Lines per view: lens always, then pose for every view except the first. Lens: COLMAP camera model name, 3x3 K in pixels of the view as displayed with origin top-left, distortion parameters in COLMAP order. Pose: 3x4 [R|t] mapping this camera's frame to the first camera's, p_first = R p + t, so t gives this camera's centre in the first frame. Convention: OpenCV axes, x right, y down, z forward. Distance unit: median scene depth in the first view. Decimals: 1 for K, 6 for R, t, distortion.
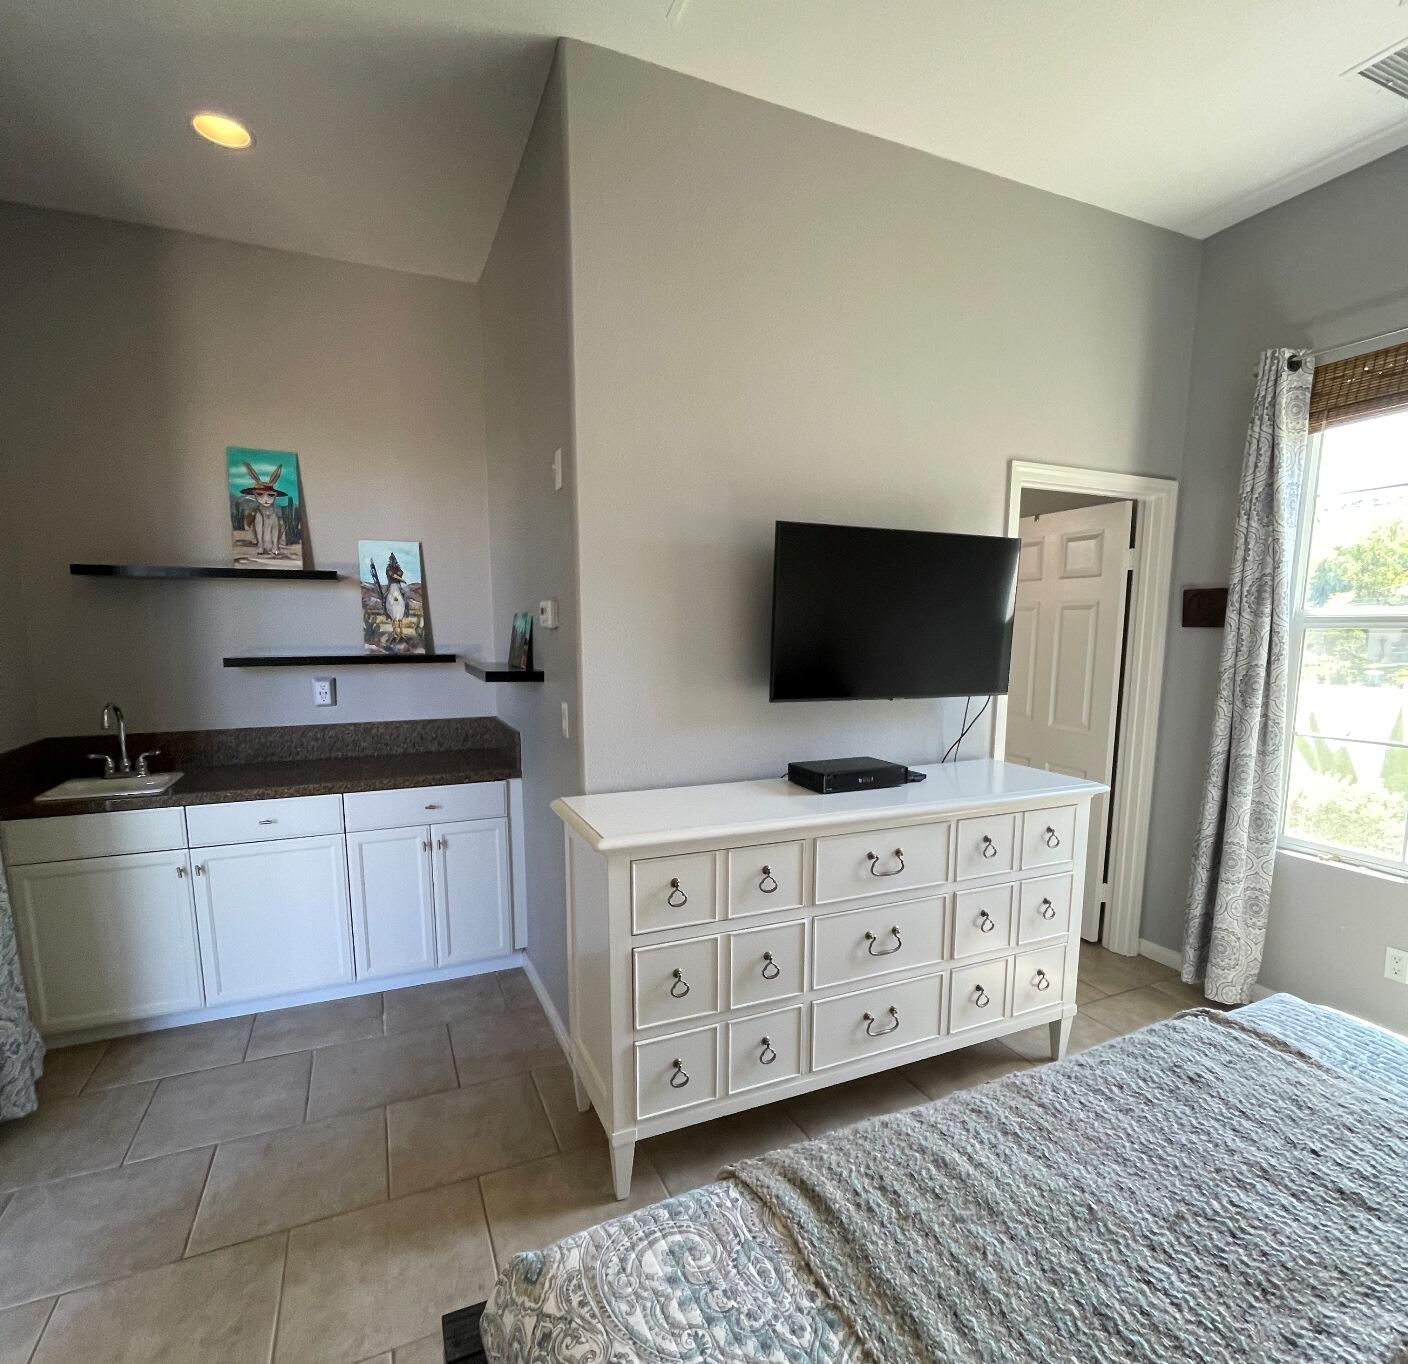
lens RADIAL K [[766.0, 0, 701.3], [0, 766.0, 689.3], [0, 0, 1]] dist [0.003501, 0.001460]
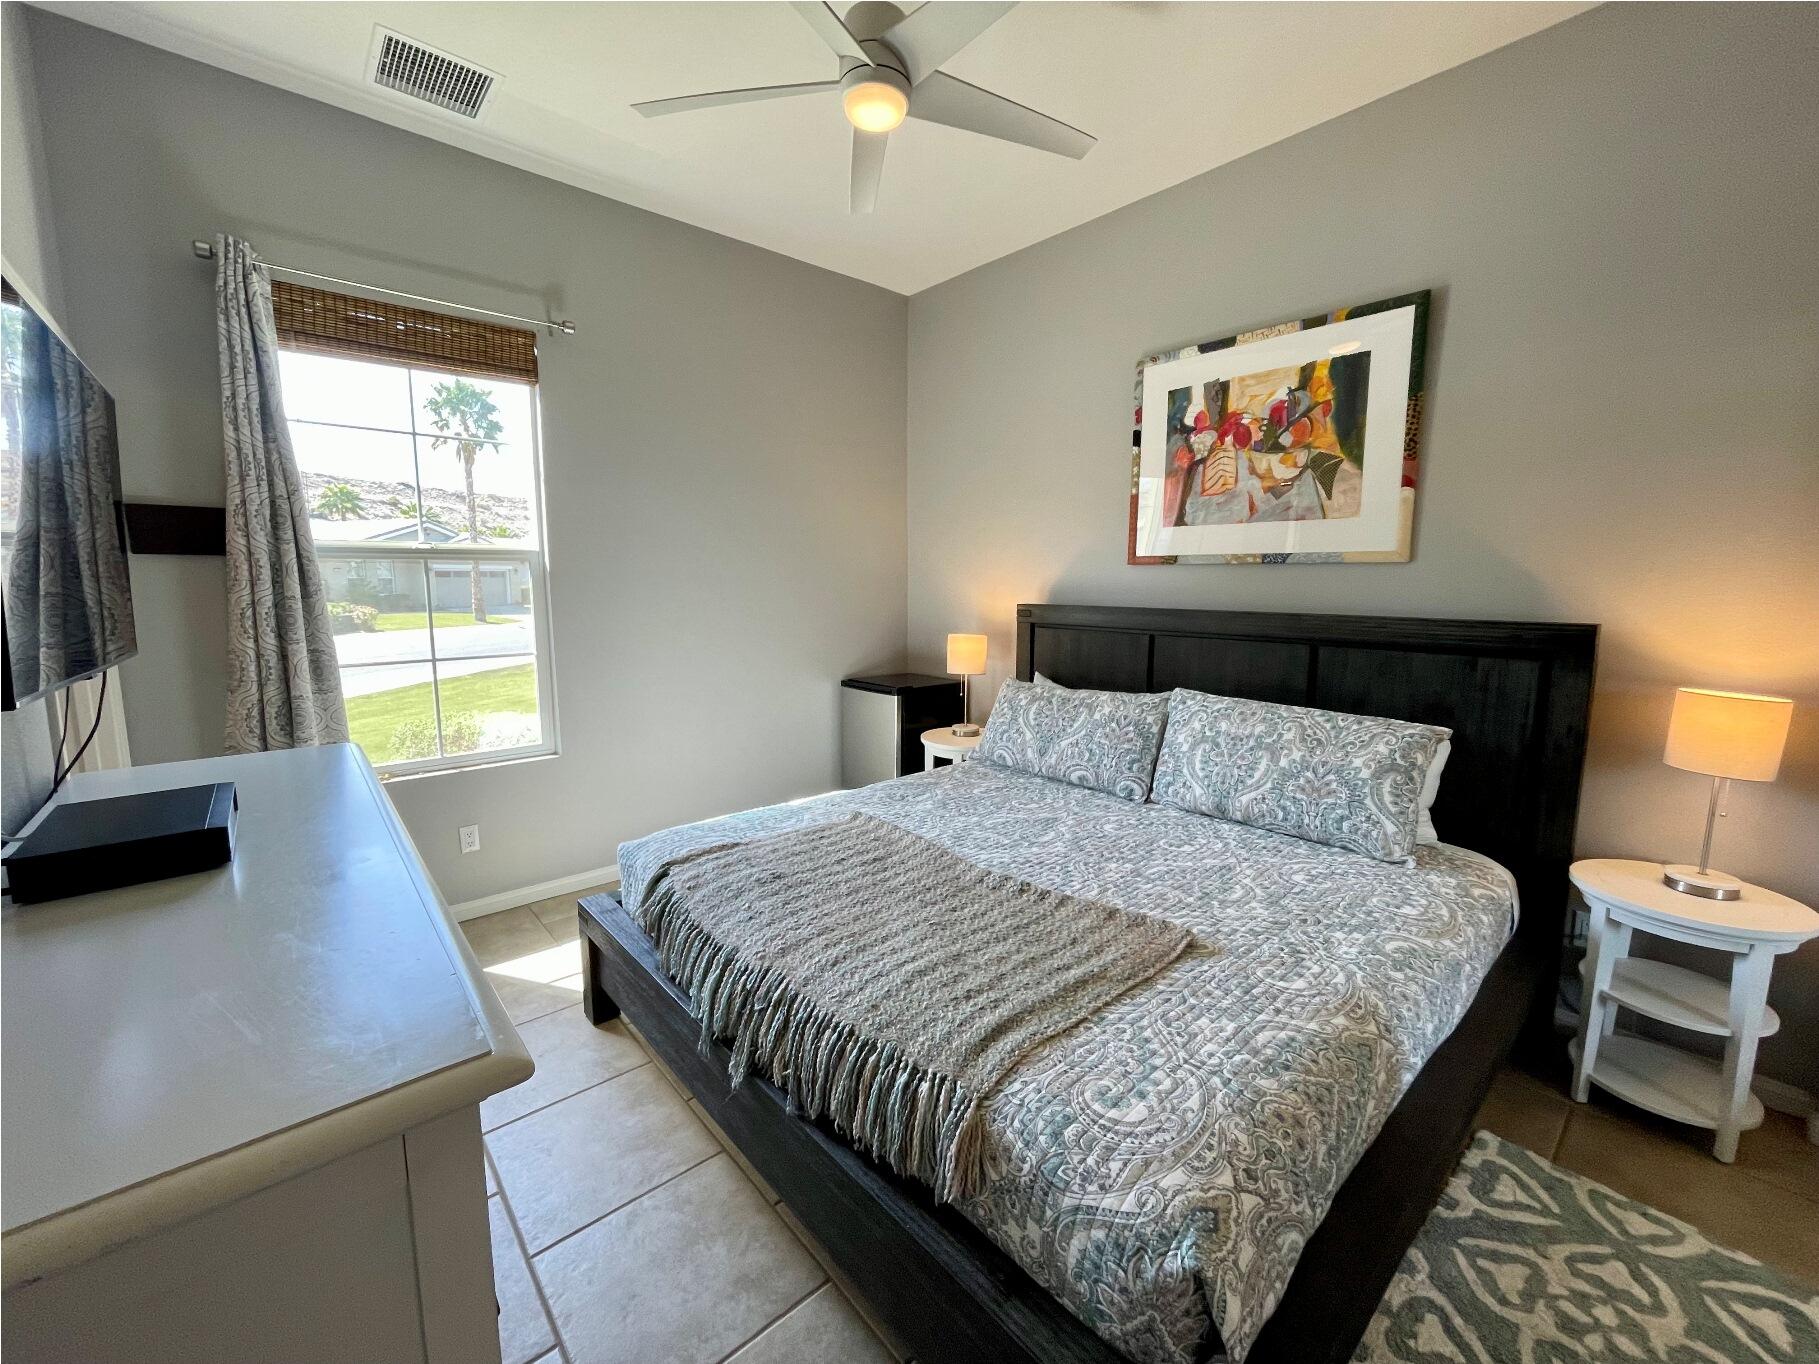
lens RADIAL K [[729.0, 0, 901.0], [0, 729.0, 664.6], [0, 0, 1]] dist [0.001286, 0.000081]
pose [[-0.291247, -0.117232, 0.949438, -0.842528], [0.078036, 0.986244, 0.145714, -0.062510], [-0.953460, 0.116529, -0.278093, 1.466818]]
